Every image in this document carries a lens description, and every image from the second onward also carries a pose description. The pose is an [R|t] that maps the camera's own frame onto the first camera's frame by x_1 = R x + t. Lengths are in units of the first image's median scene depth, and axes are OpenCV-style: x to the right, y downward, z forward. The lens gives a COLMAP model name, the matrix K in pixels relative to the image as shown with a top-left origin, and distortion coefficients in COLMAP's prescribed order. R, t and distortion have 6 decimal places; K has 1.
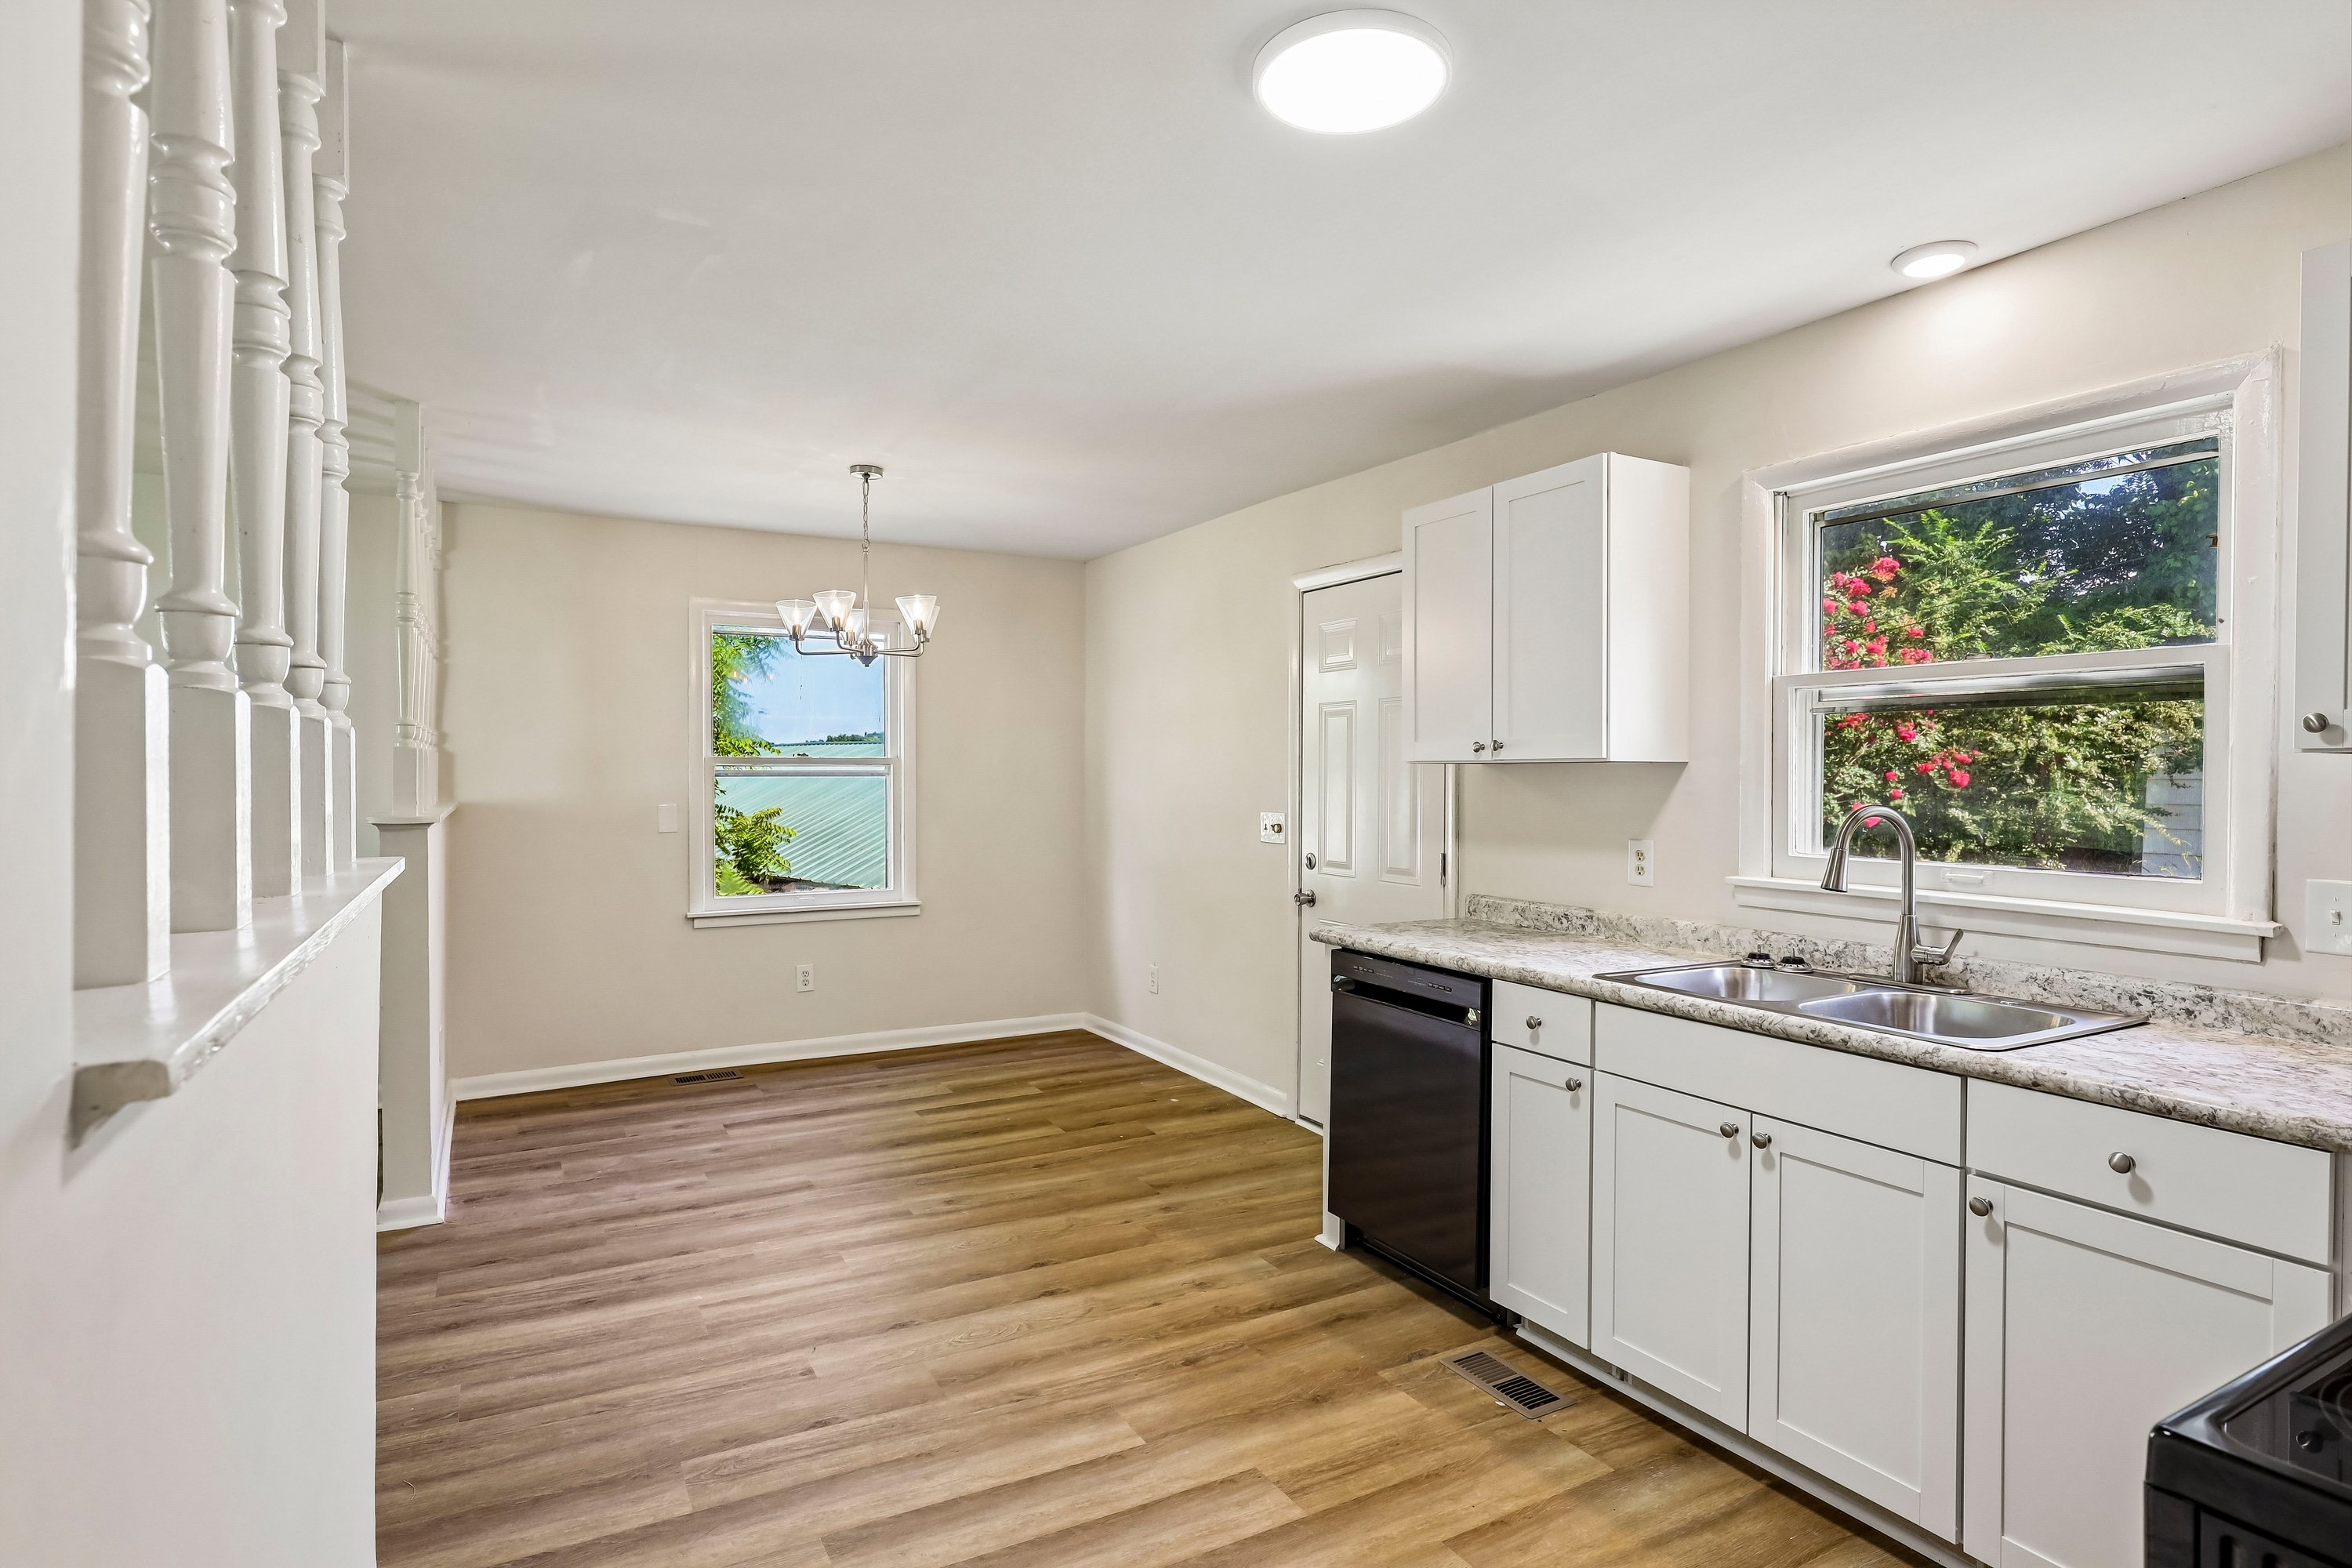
lens RADIAL K [[1206.2, 0, 1169.1], [0, 1206.2, 789.7], [0, 0, 1]] dist [-0.001562, -0.000310]
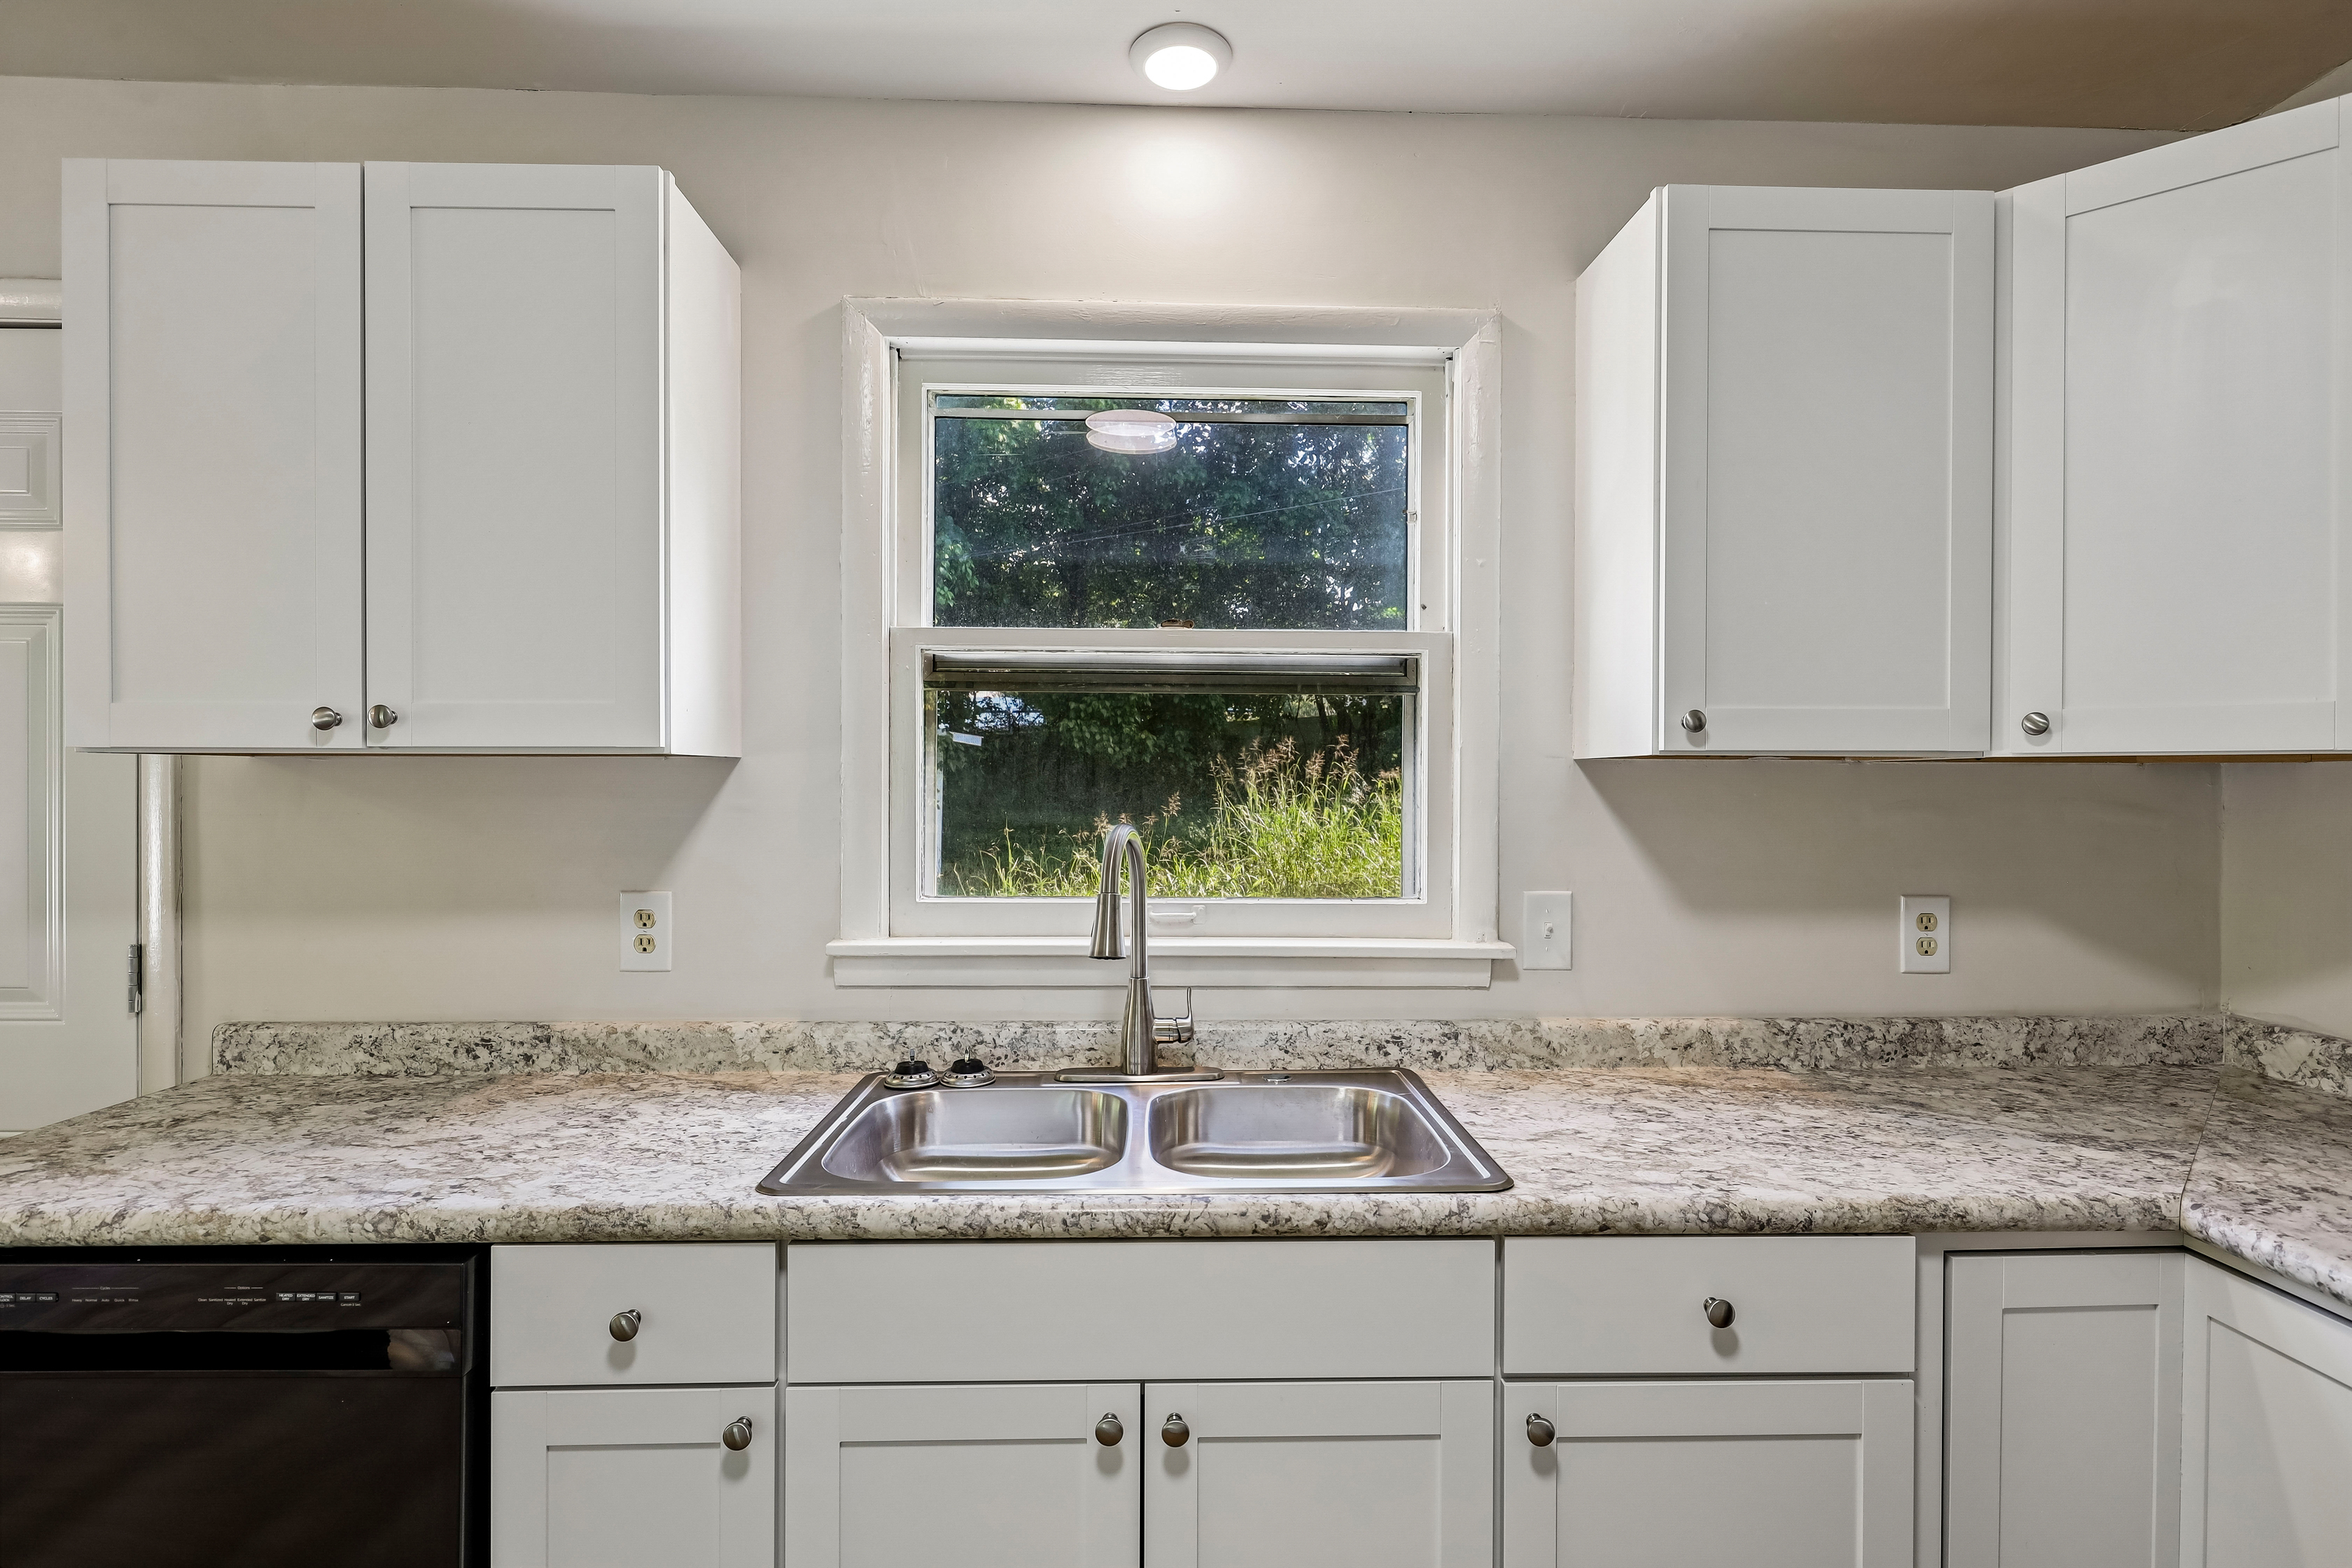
lens RADIAL K [[1206.2, 0, 1179.2], [0, 1206.2, 784.0], [0, 0, 1]] dist [-0.001562, -0.000310]
pose [[0.460317, -0.003527, 0.887747, -0.004139], [0.009734, 0.999952, -0.001074, -0.008170], [-0.887701, 0.009135, 0.460330, 0.628918]]
